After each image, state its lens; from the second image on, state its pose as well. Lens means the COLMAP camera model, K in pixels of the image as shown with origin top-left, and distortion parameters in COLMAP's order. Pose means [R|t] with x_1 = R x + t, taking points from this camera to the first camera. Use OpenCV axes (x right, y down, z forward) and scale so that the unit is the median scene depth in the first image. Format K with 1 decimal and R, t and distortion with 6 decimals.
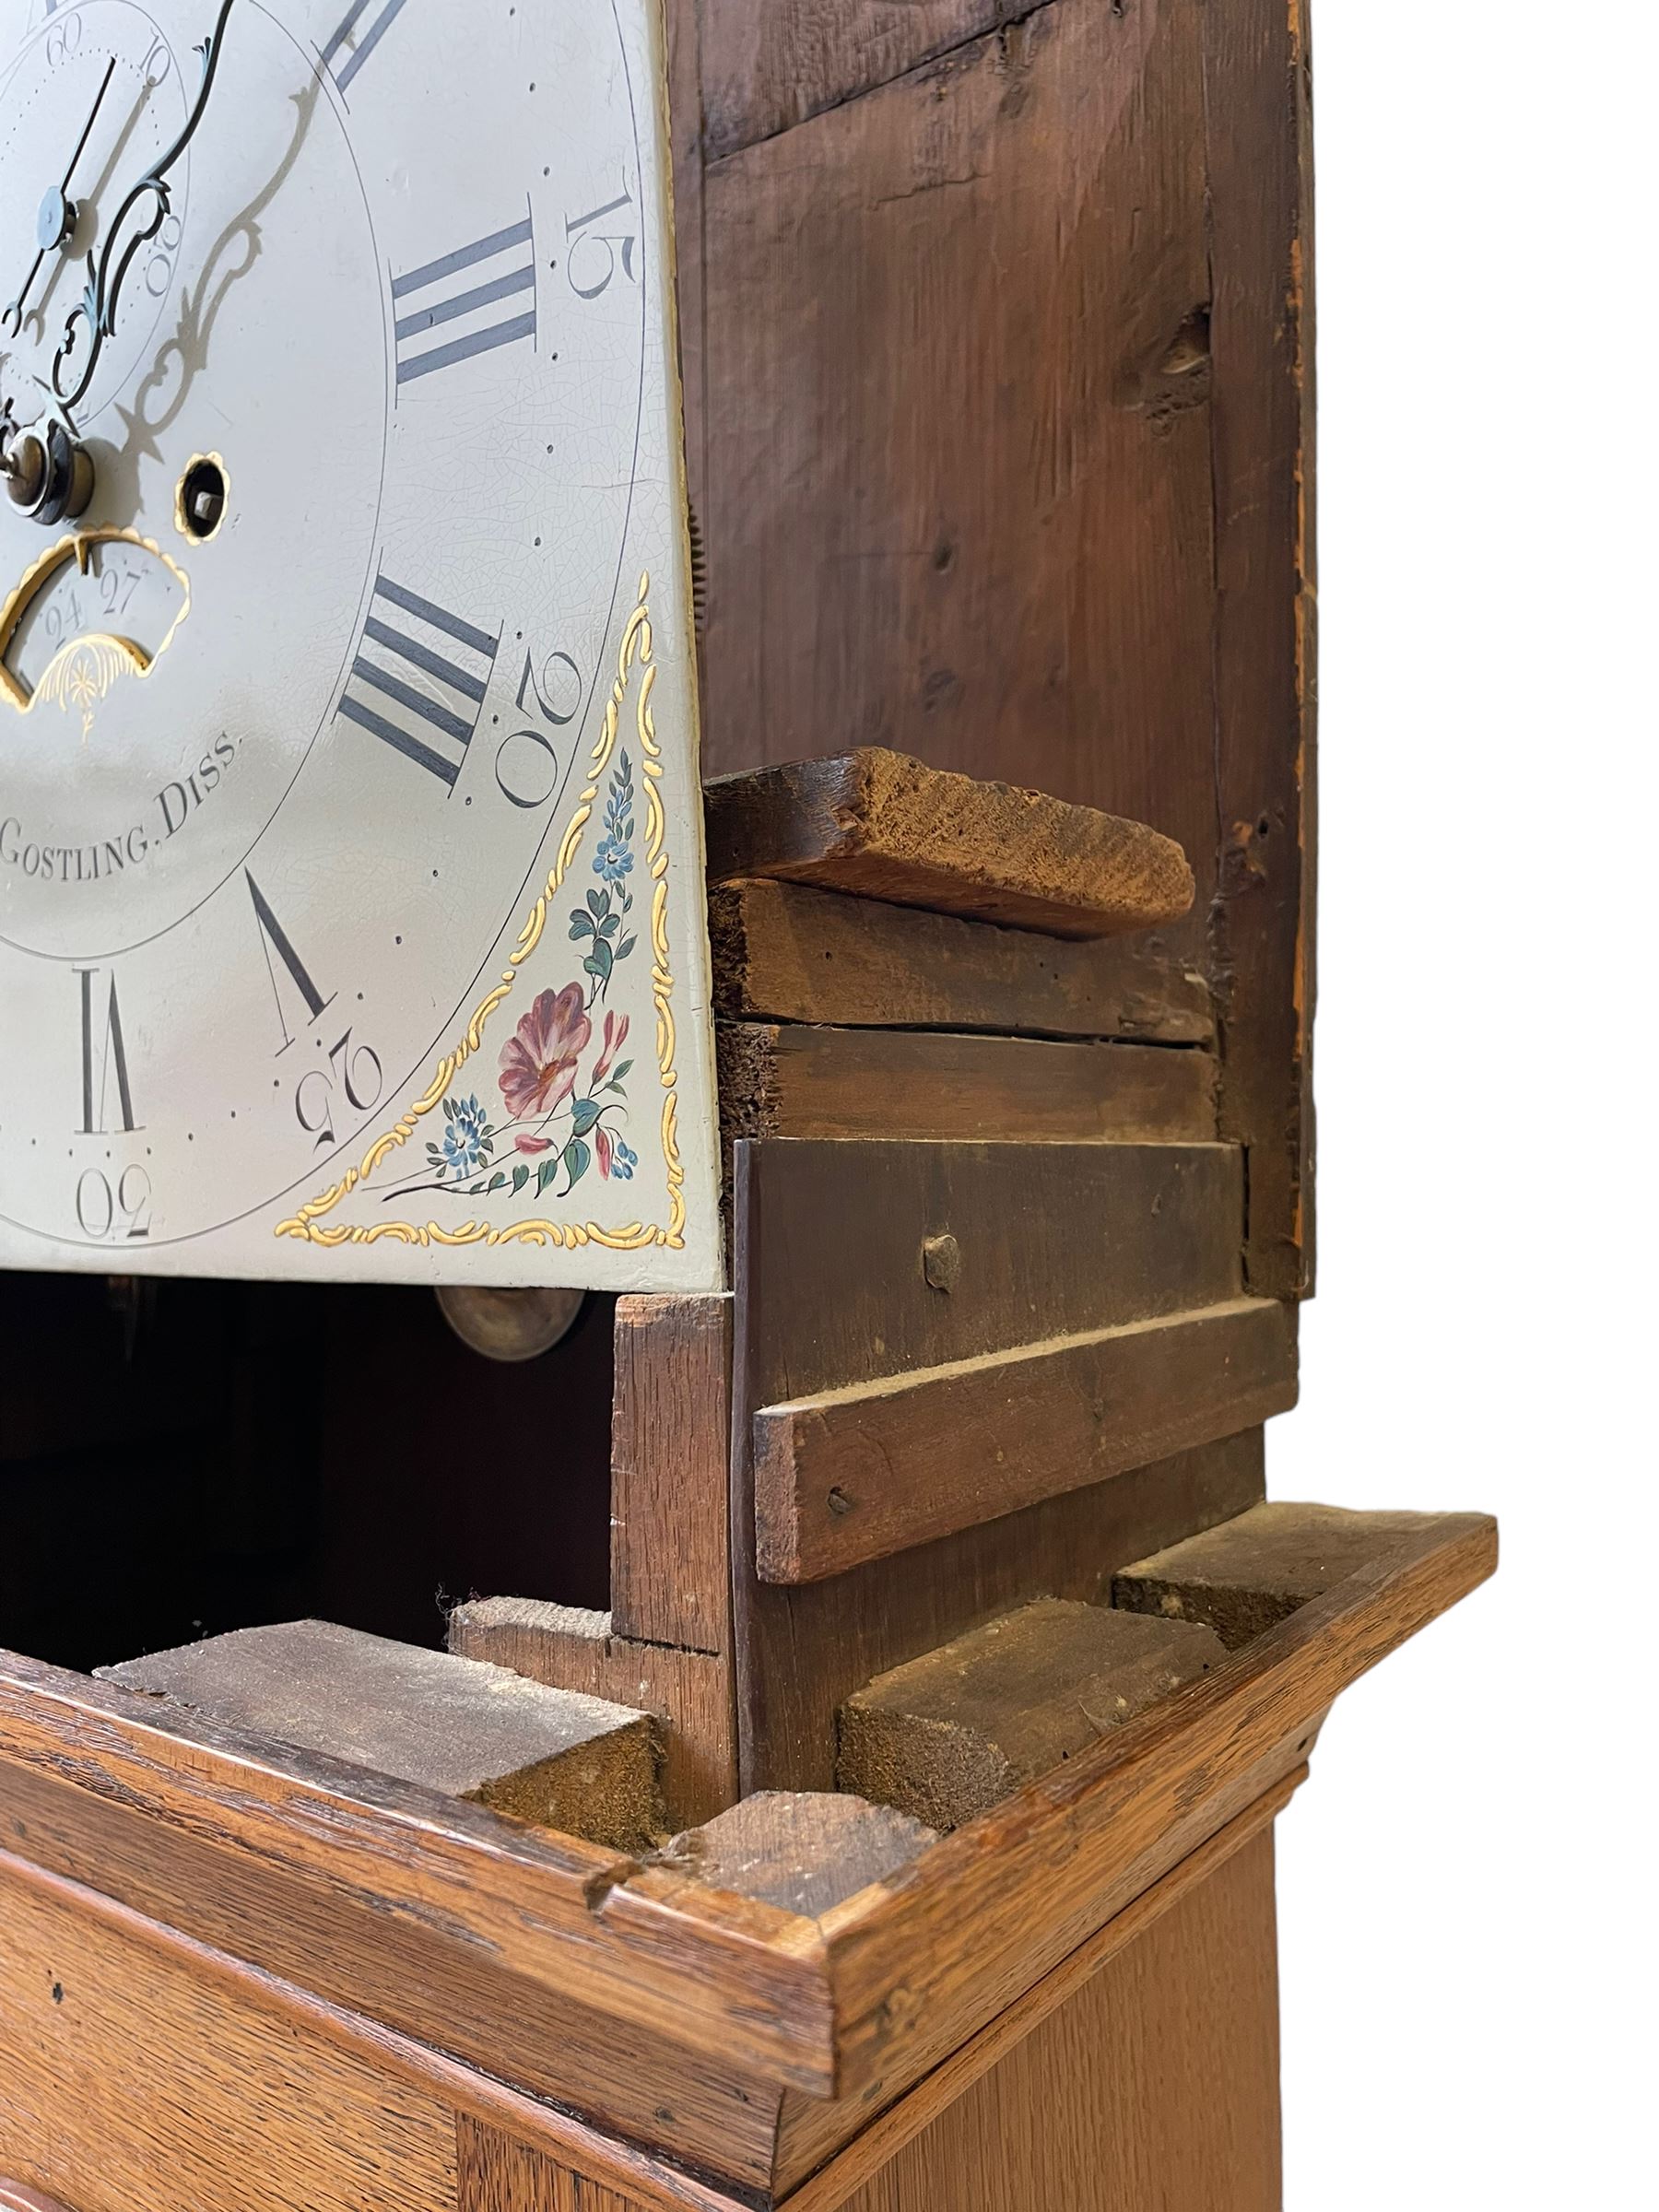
lens RADIAL K [[1686.6, 0, 831.9], [0, 1686.6, 1093.1], [0, 0, 1]] dist [0.045226, -0.025534]
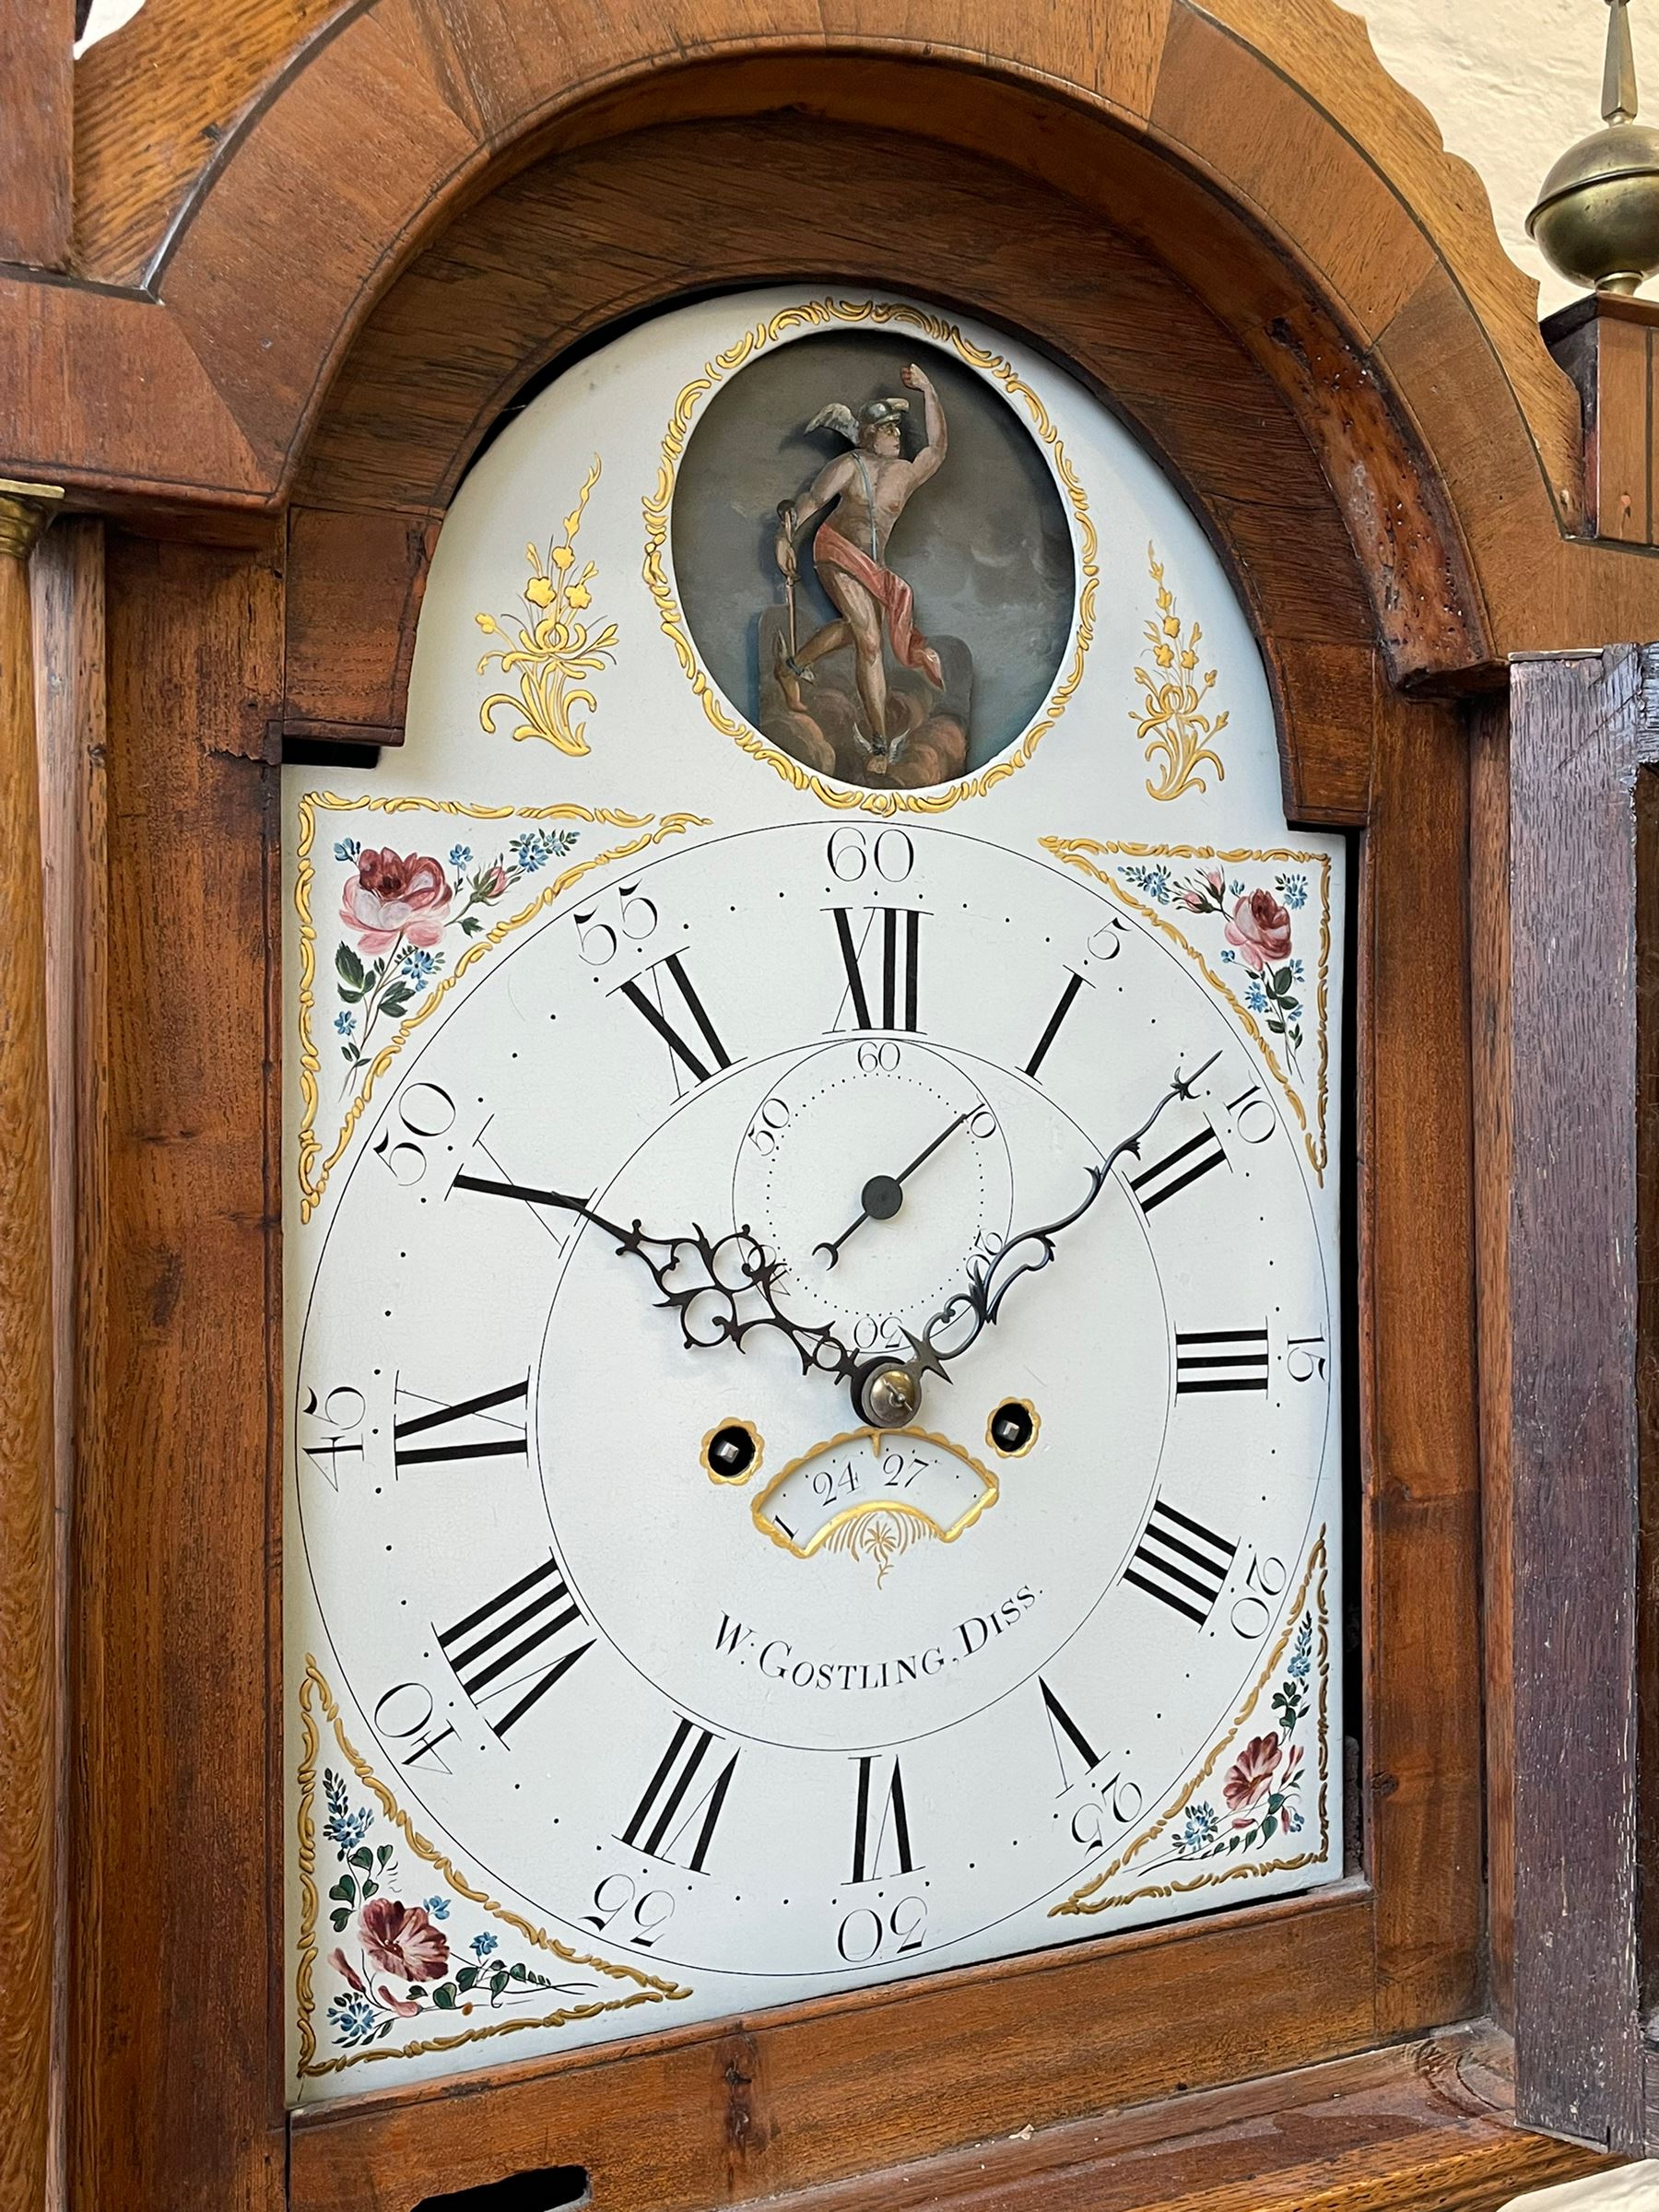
lens RADIAL K [[2005.9, 0, 826.0], [0, 2005.9, 1101.2], [0, 0, 1]] dist [0.050633, 0.000000]
pose [[0.473802, 0.031850, 0.880055, -2.311143], [-0.019802, 0.999478, -0.025511, -0.676455], [-0.880408, -0.005340, 0.474186, 0.356922]]
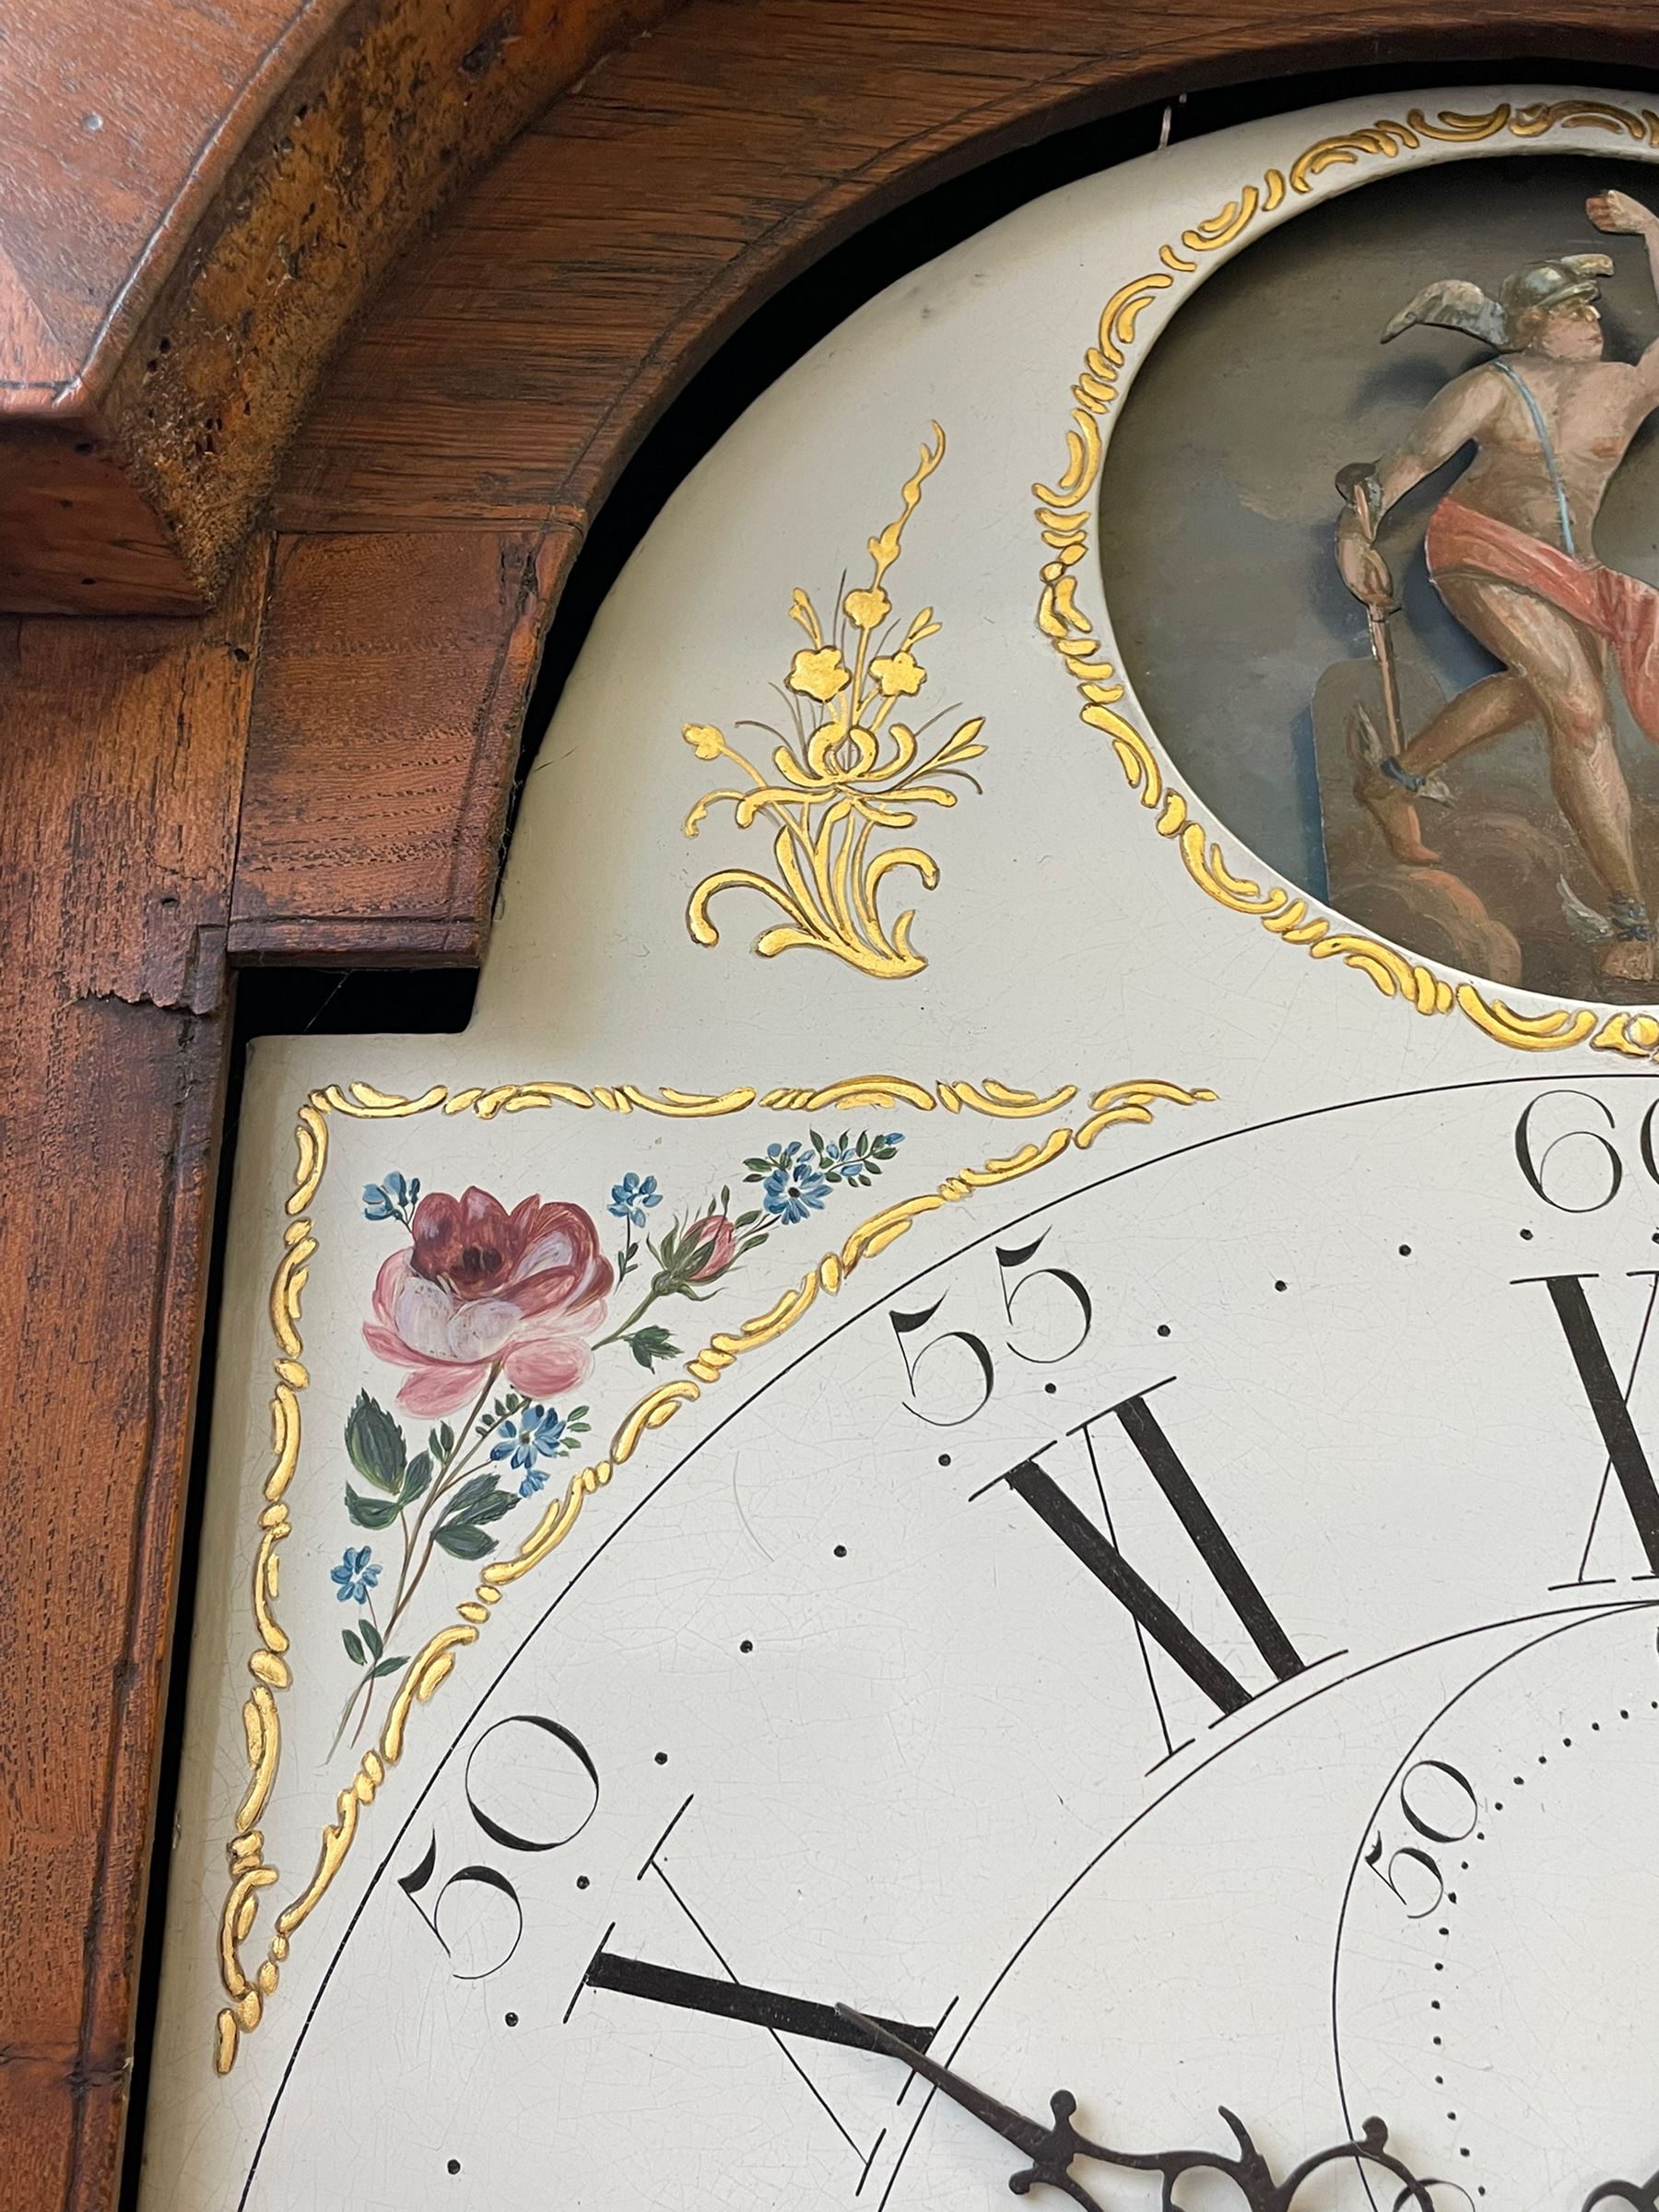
lens RADIAL K [[2005.9, 0, 818.0], [0, 2005.9, 1140.5], [0, 0, 1]] dist [0.050633, 0.000000]
pose [[0.798207, 0.219101, 0.561123, -1.305224], [-0.034229, 0.946499, -0.320887, -0.695762], [-0.601409, 0.236928, 0.763002, 0.816586]]
